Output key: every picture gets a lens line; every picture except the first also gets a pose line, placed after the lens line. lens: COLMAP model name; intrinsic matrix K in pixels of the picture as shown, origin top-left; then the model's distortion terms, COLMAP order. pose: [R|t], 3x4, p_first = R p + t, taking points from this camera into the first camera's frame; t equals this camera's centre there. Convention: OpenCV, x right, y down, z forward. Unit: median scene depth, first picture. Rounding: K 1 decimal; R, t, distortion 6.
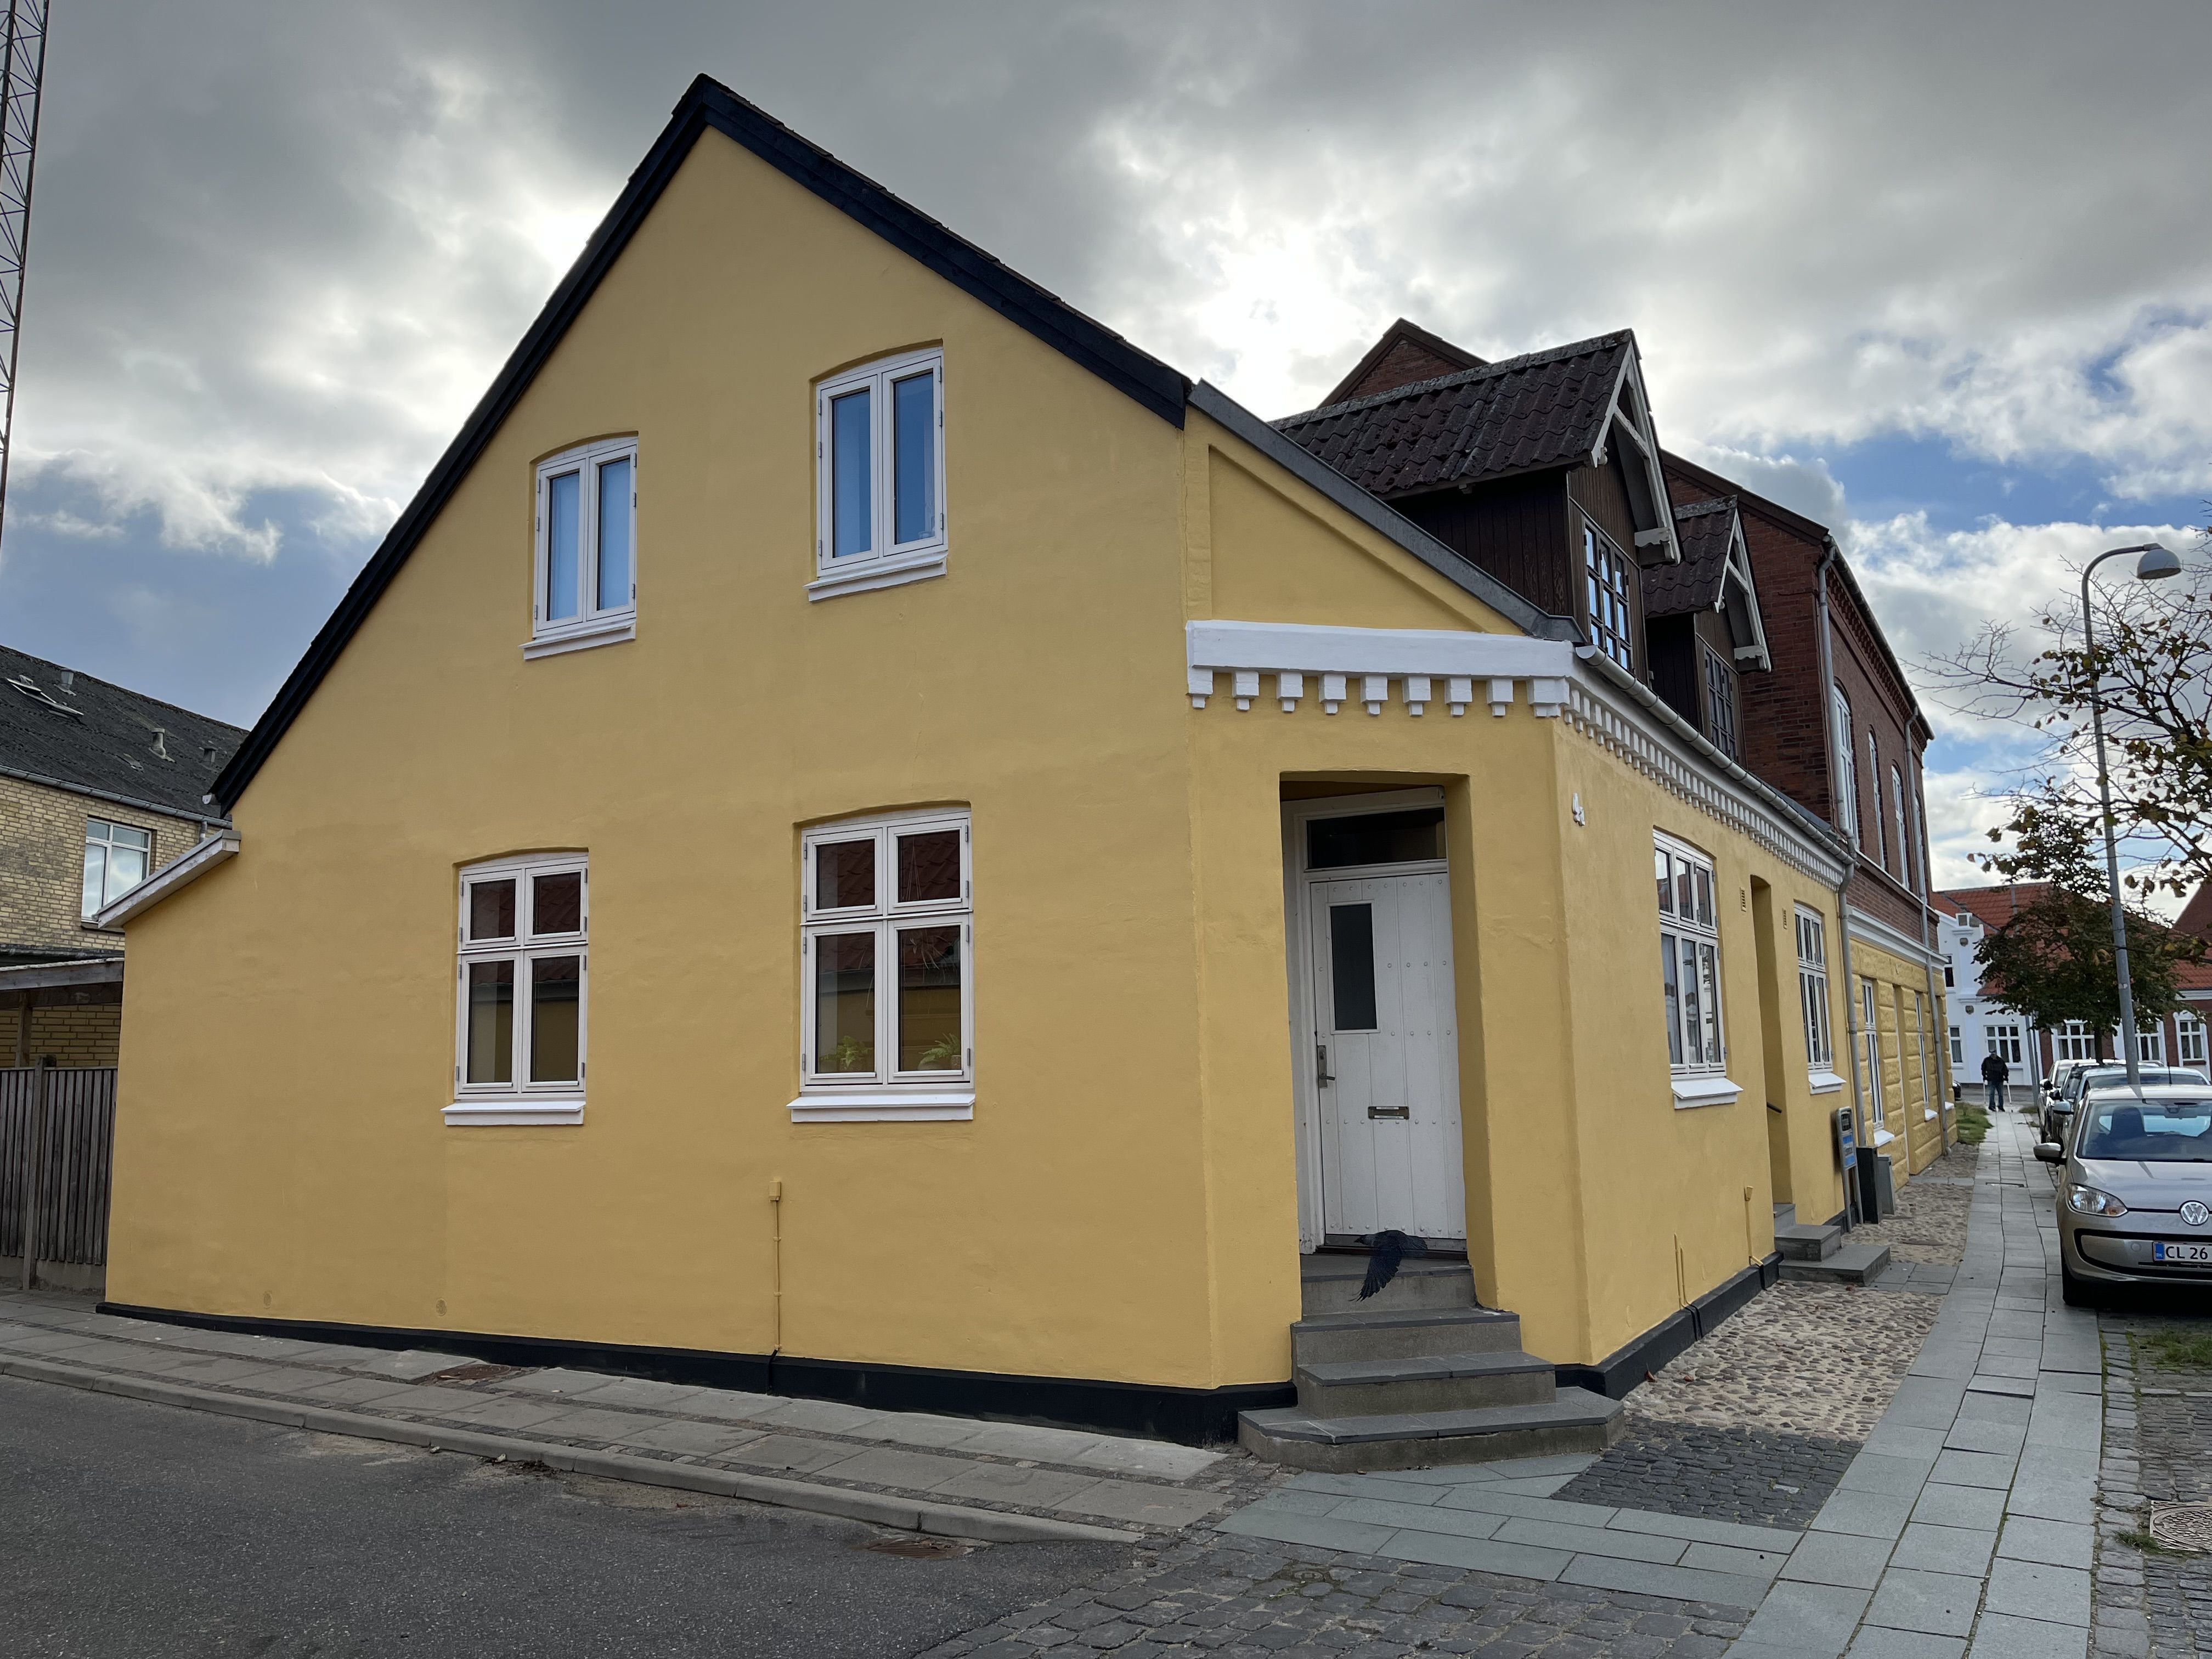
lens RADIAL K [[1706.5, 0, 1103.6], [0, 1706.5, 868.4], [0, 0, 1]] dist [0.087214, -0.118292]
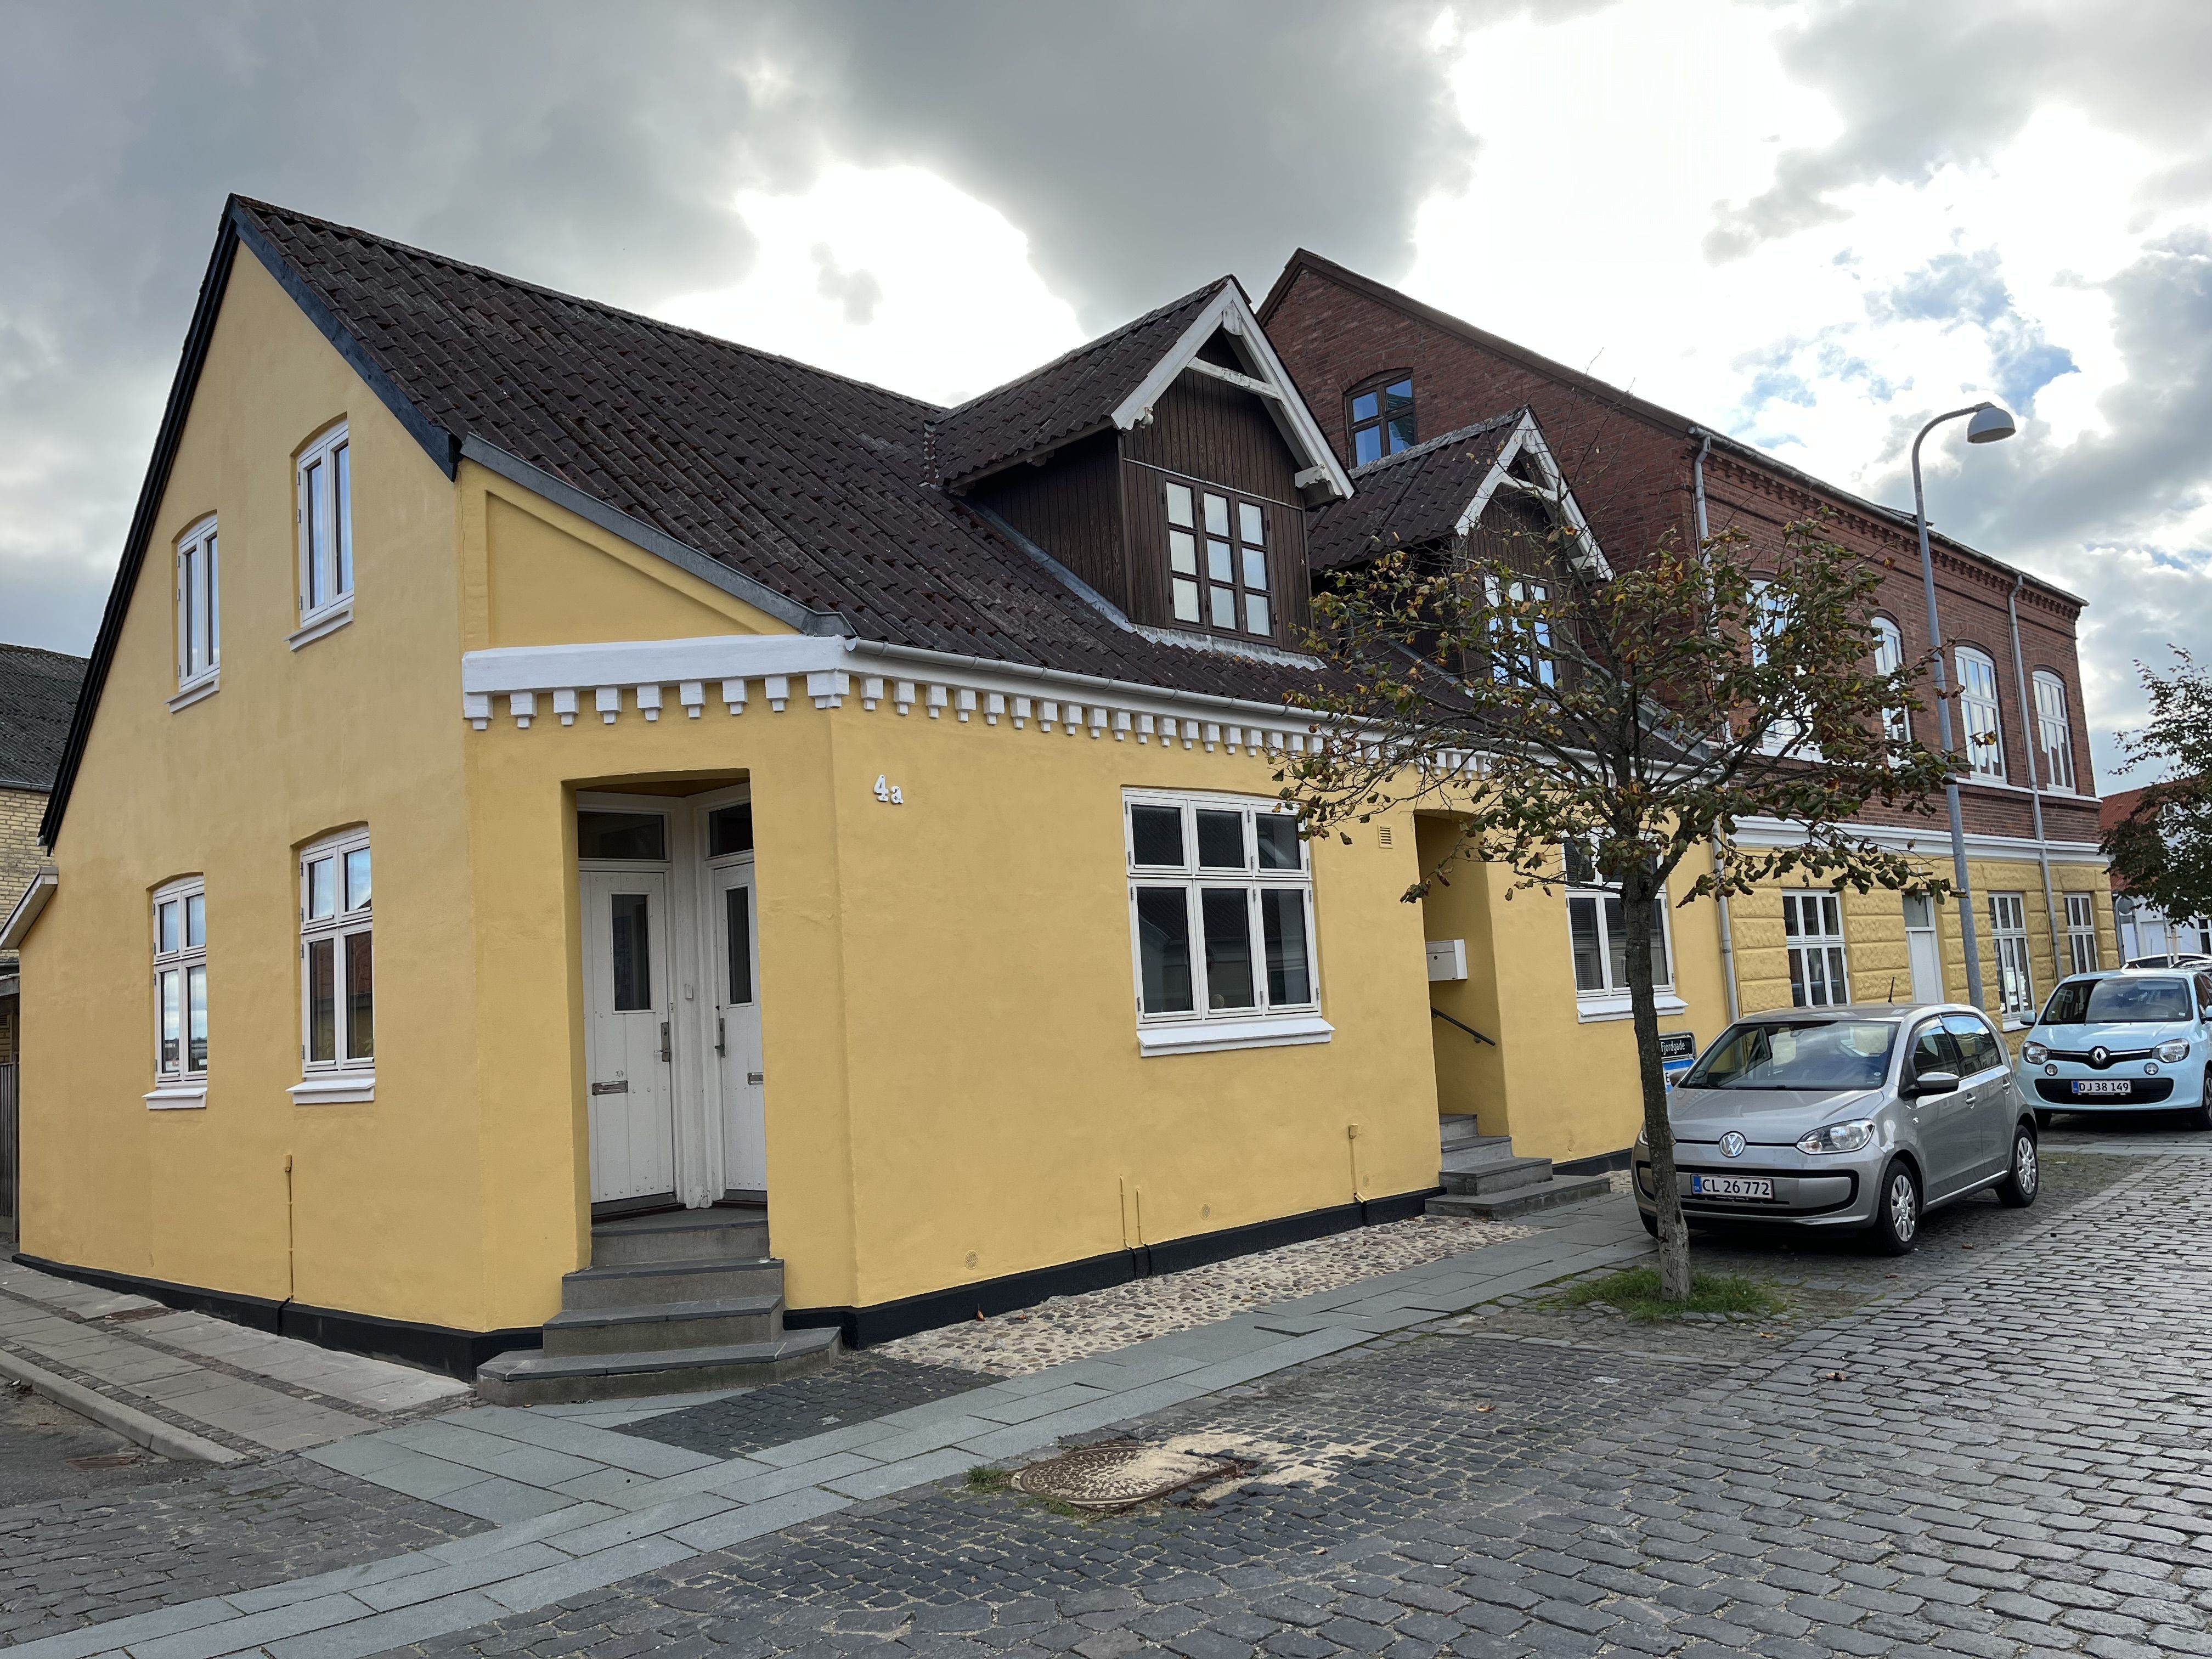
lens RADIAL K [[1706.5, 0, 1103.6], [0, 1706.5, 868.4], [0, 0, 1]] dist [0.087214, -0.118292]
pose [[0.969447, -0.060981, -0.237600, 0.682677], [0.070328, 0.997040, 0.031054, -0.009546], [0.235003, -0.046815, 0.970867, -0.000795]]
